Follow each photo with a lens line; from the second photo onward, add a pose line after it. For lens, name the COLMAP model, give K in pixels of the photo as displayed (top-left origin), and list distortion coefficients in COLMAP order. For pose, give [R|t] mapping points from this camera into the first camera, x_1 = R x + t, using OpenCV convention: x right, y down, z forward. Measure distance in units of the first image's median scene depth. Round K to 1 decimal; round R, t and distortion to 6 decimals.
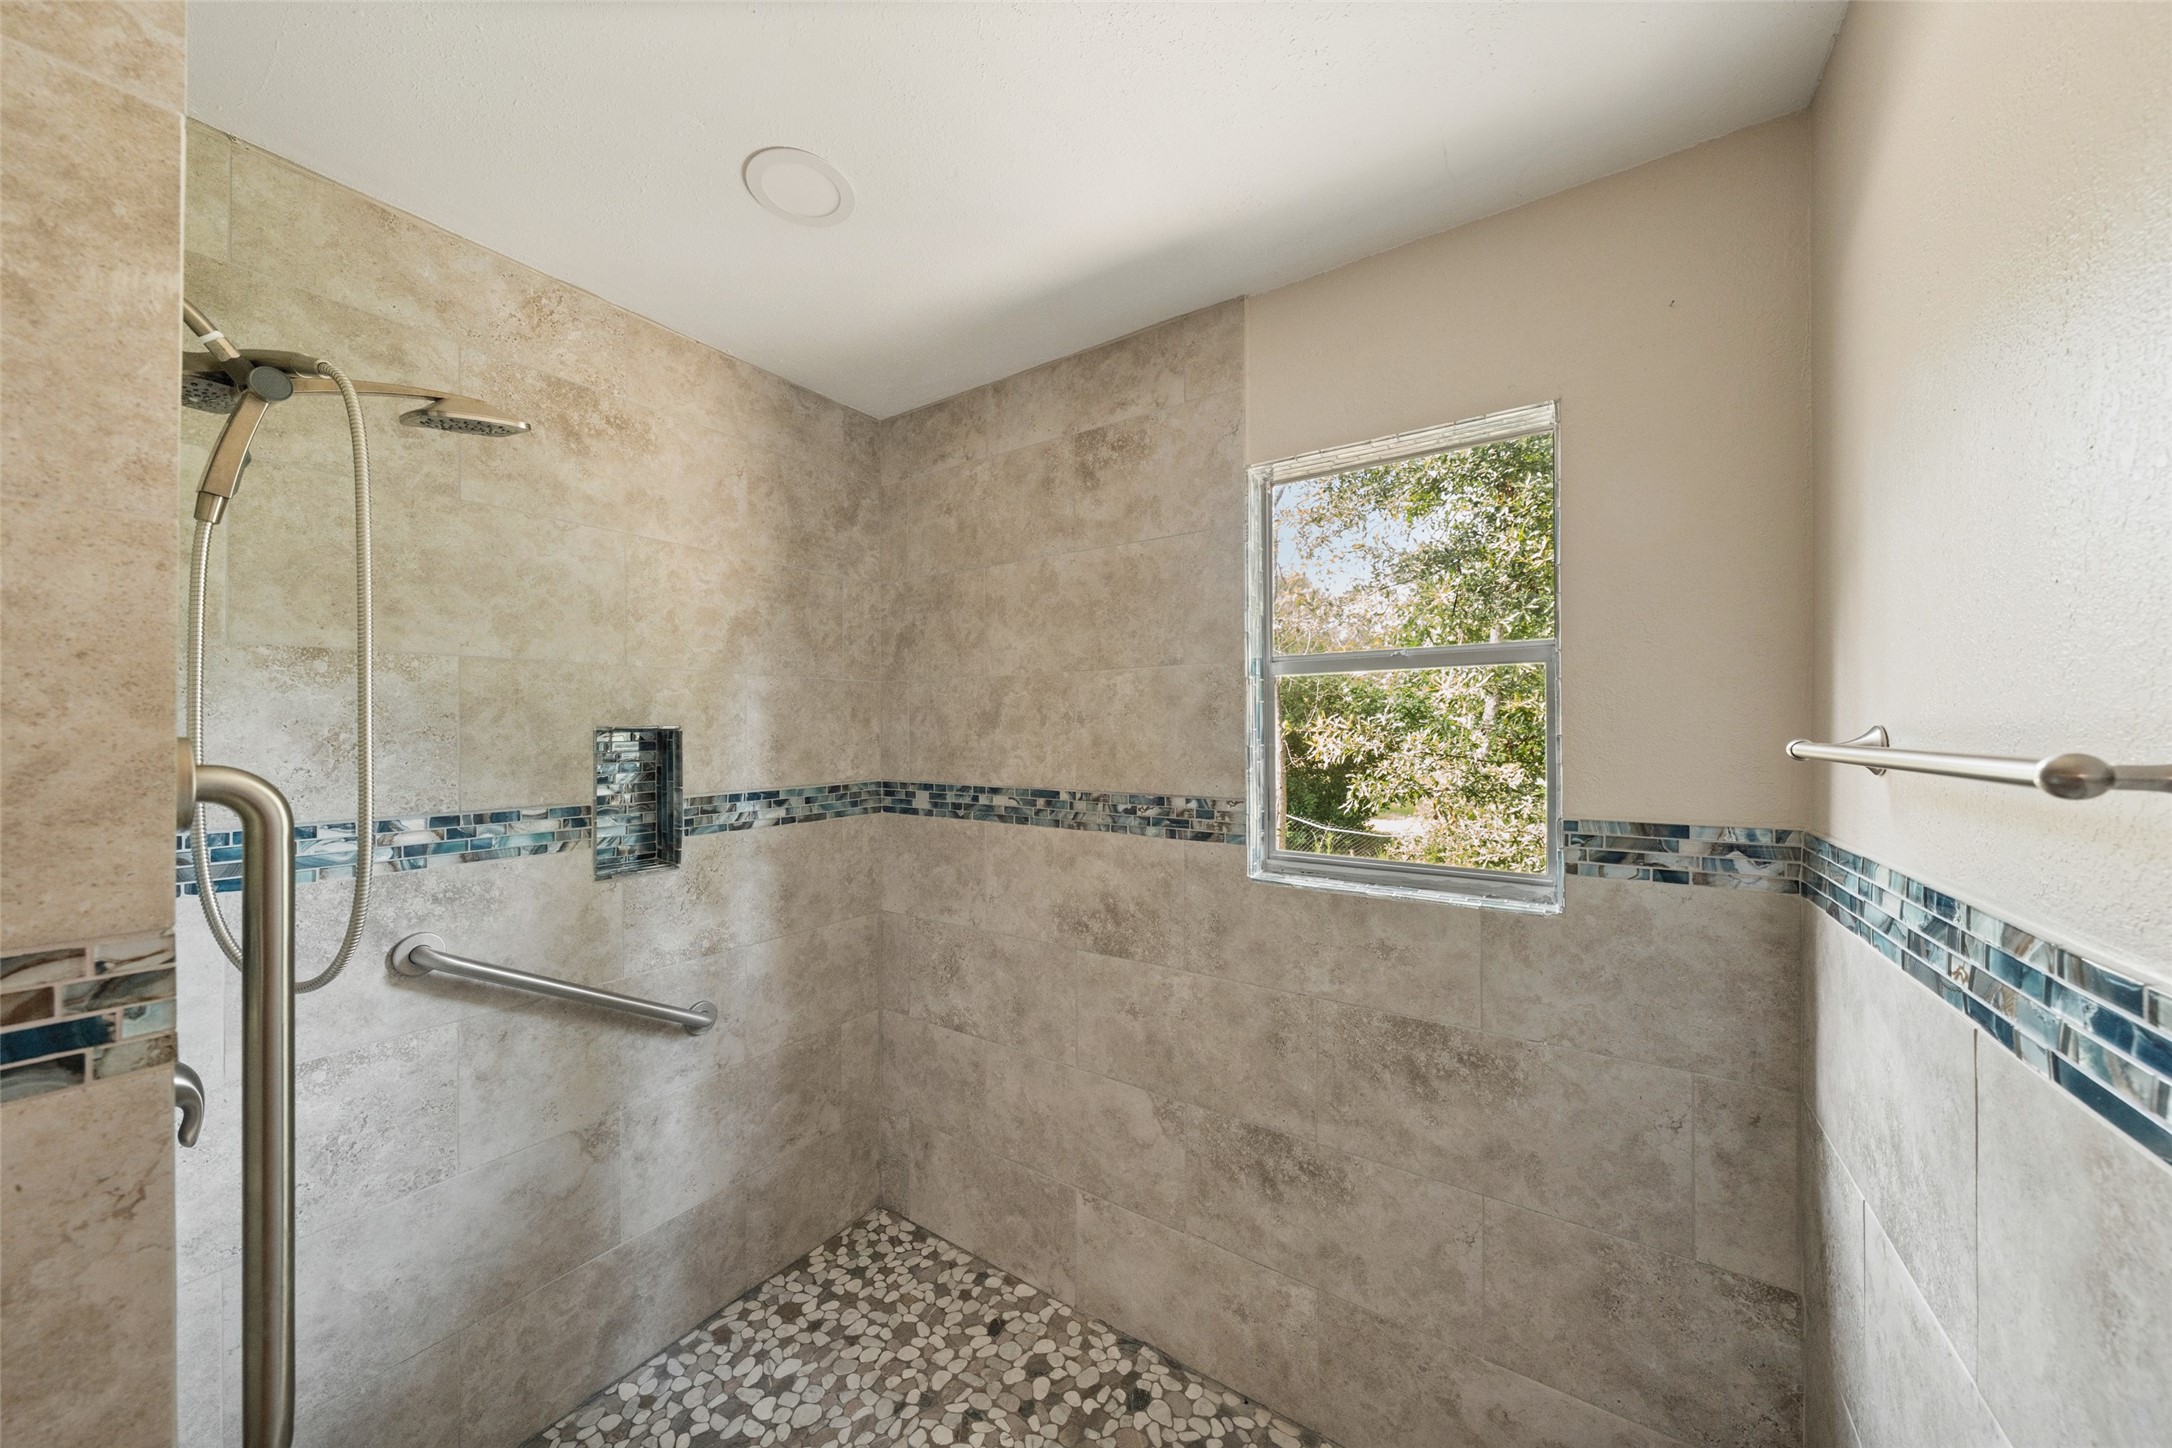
lens RADIAL K [[738.9, 0, 1071.0], [0, 738.9, 734.8], [0, 0, 1]] dist [-0.000948, -0.000217]
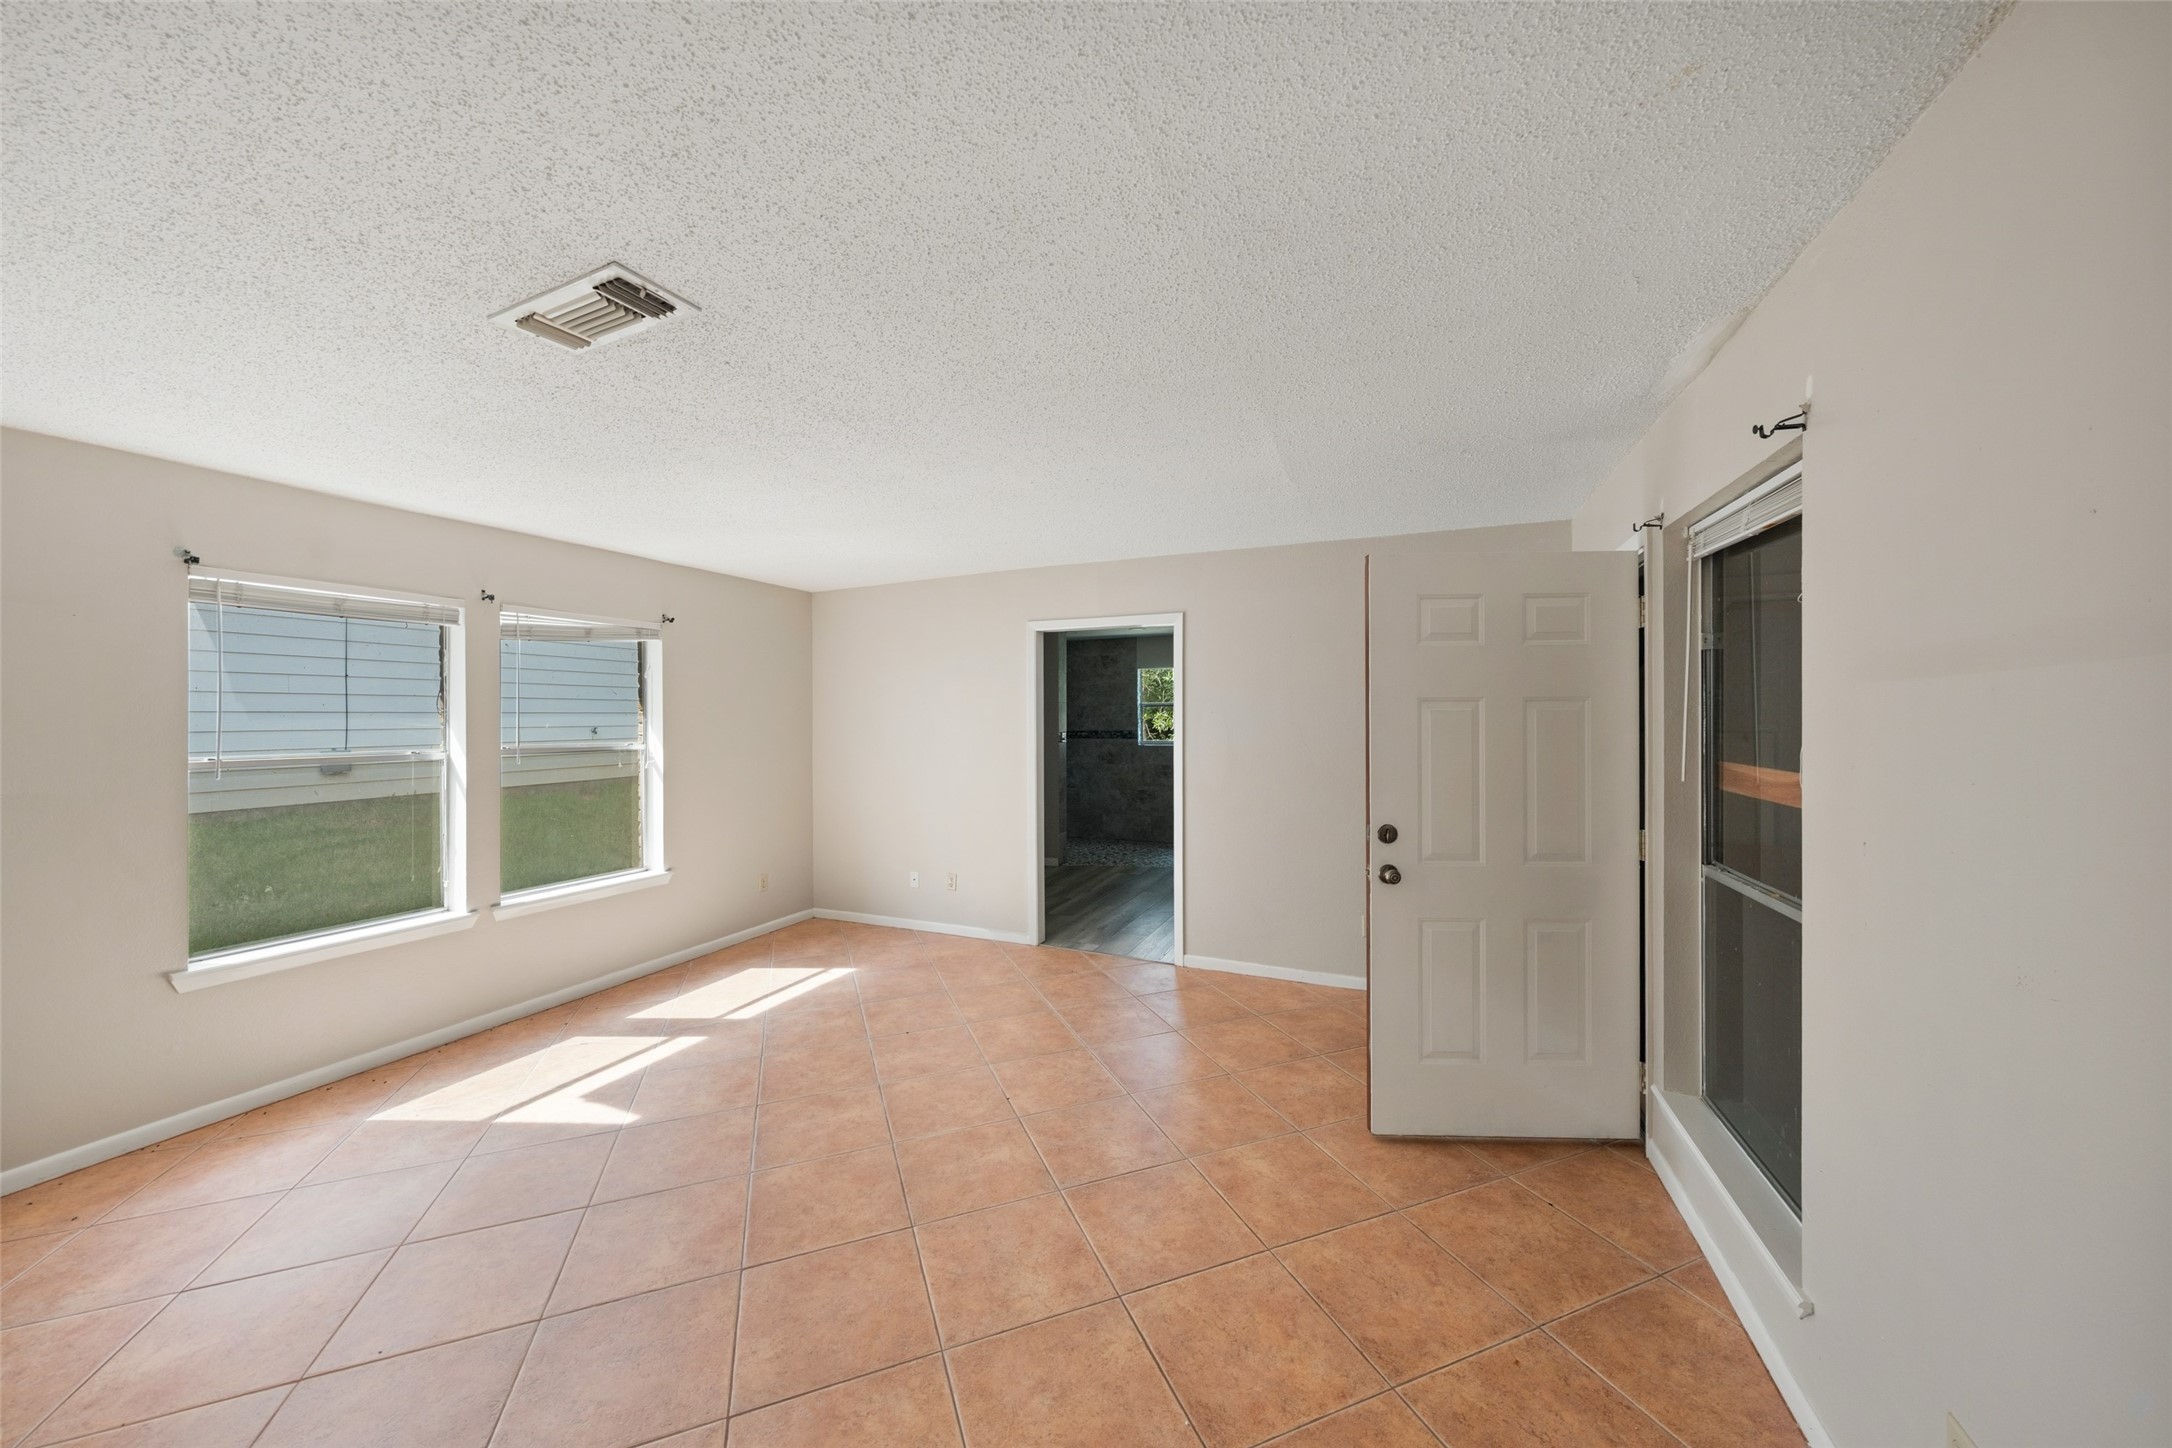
lens RADIAL K [[738.9, 0, 1087.5], [0, 738.9, 717.1], [0, 0, 1]] dist [-0.000948, -0.000217]
pose [[0.977169, -0.008886, 0.212279, -1.167584], [0.007601, 0.999948, 0.006866, -0.047024], [-0.212329, -0.005096, 0.977185, -3.872993]]
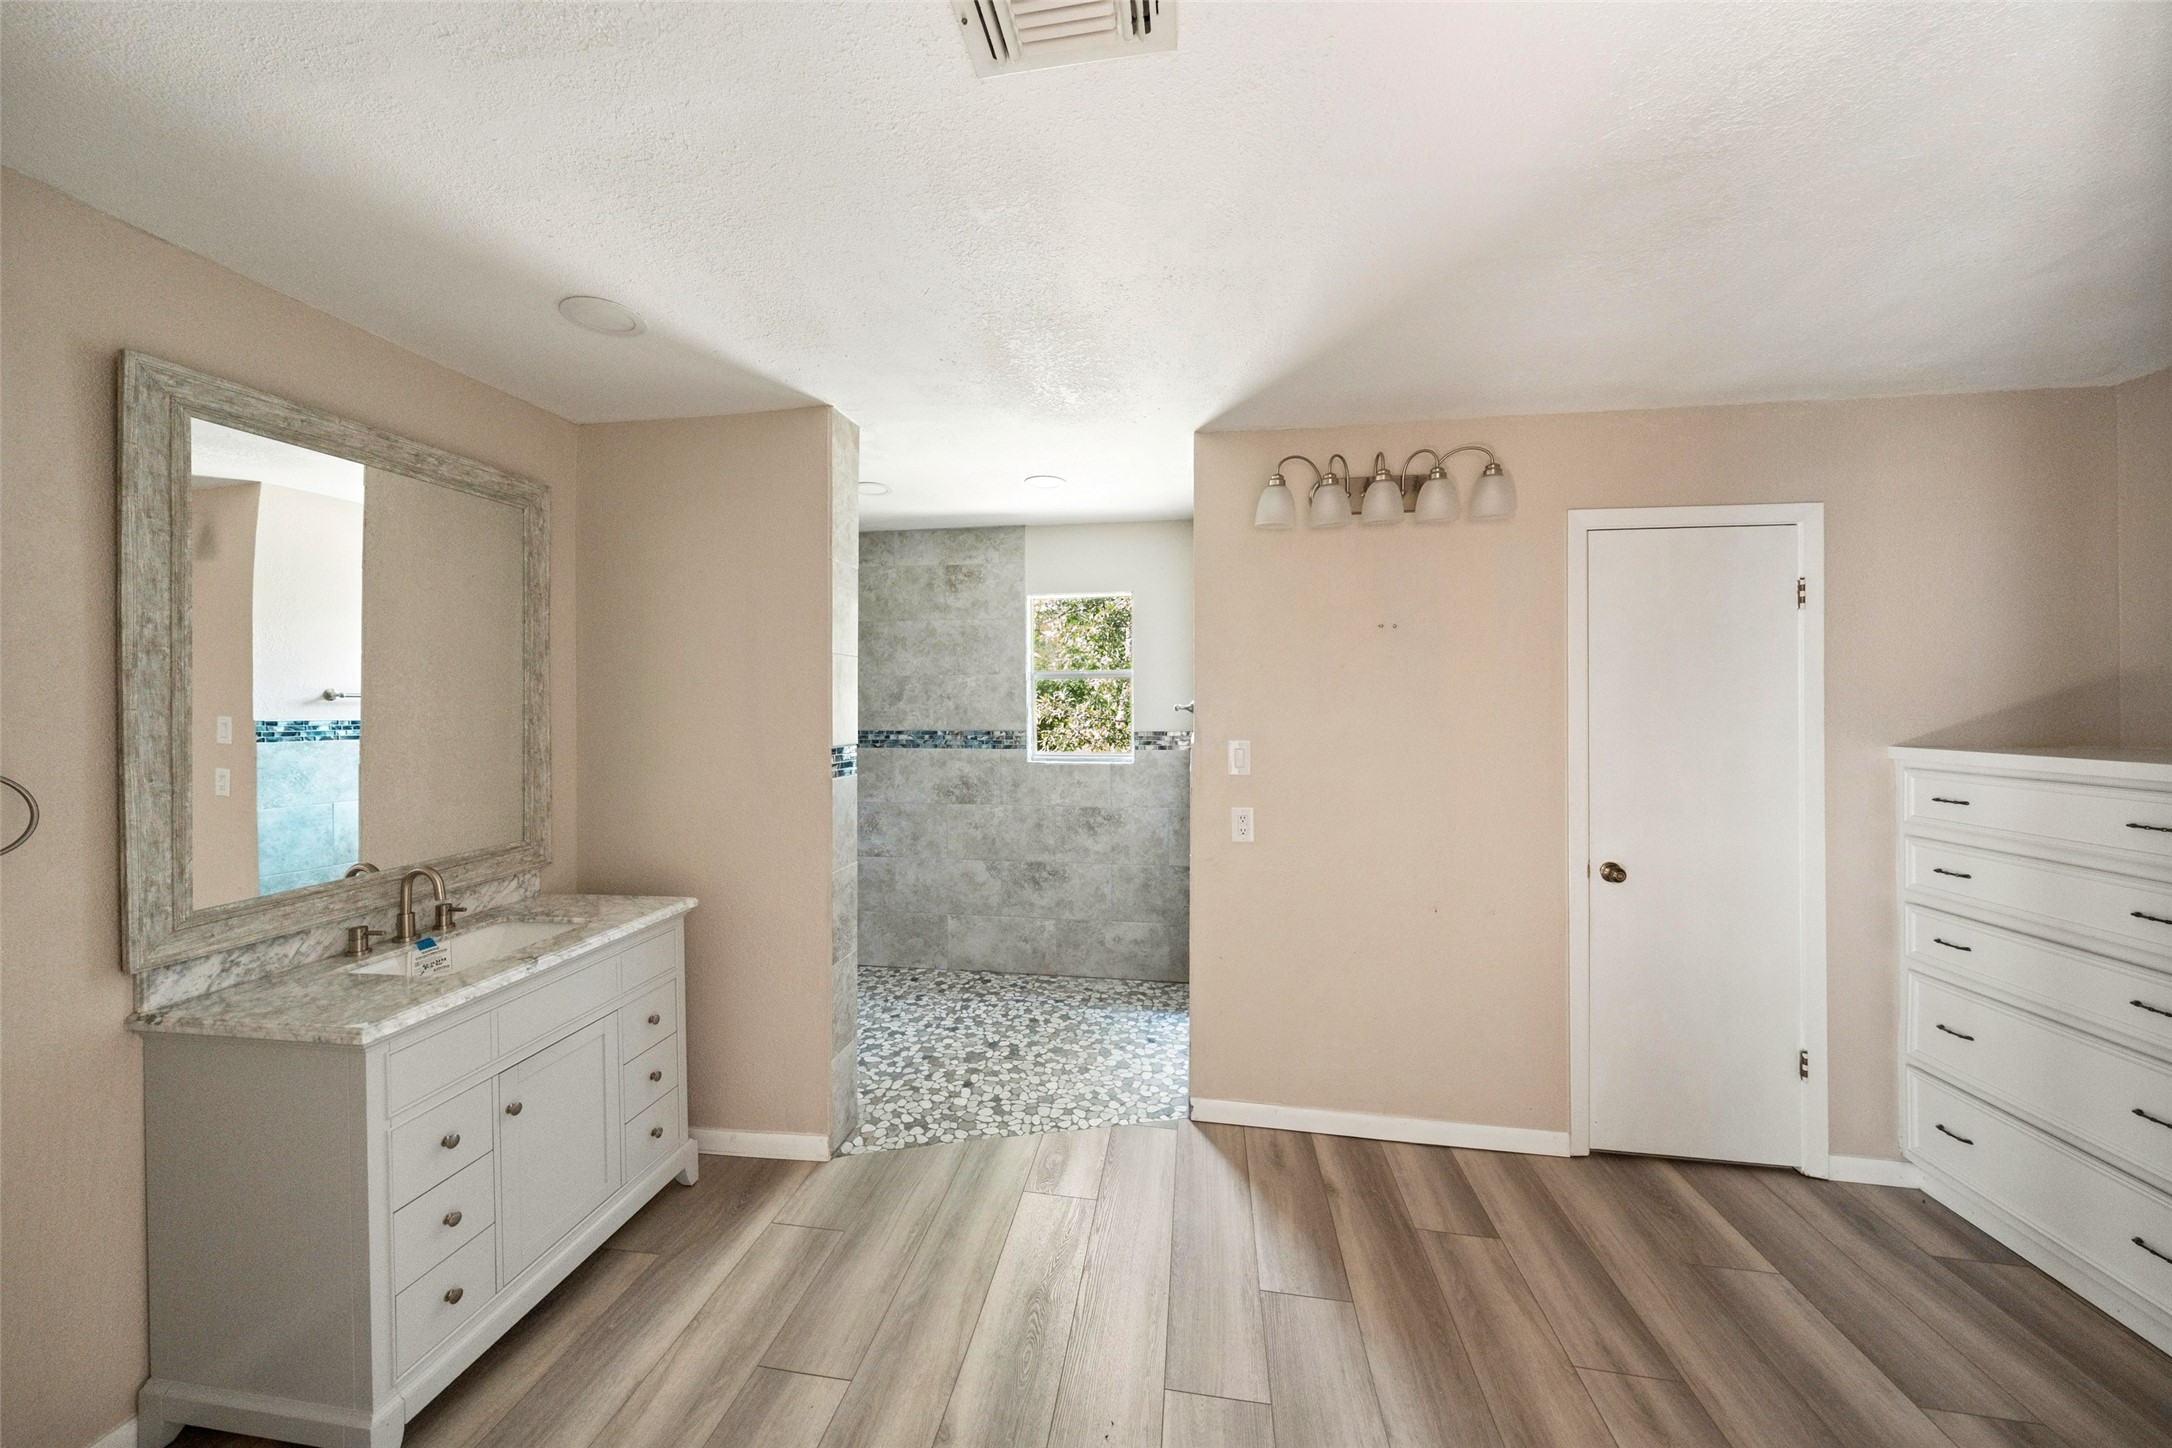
lens RADIAL K [[738.9, 0, 1082.1], [0, 738.9, 712.2], [0, 0, 1]] dist [-0.000948, -0.000217]
pose [[0.900398, -0.007157, 0.435009, -0.607770], [0.004895, 0.999968, 0.006321, 0.011540], [-0.435041, -0.003562, 0.900404, -1.180430]]
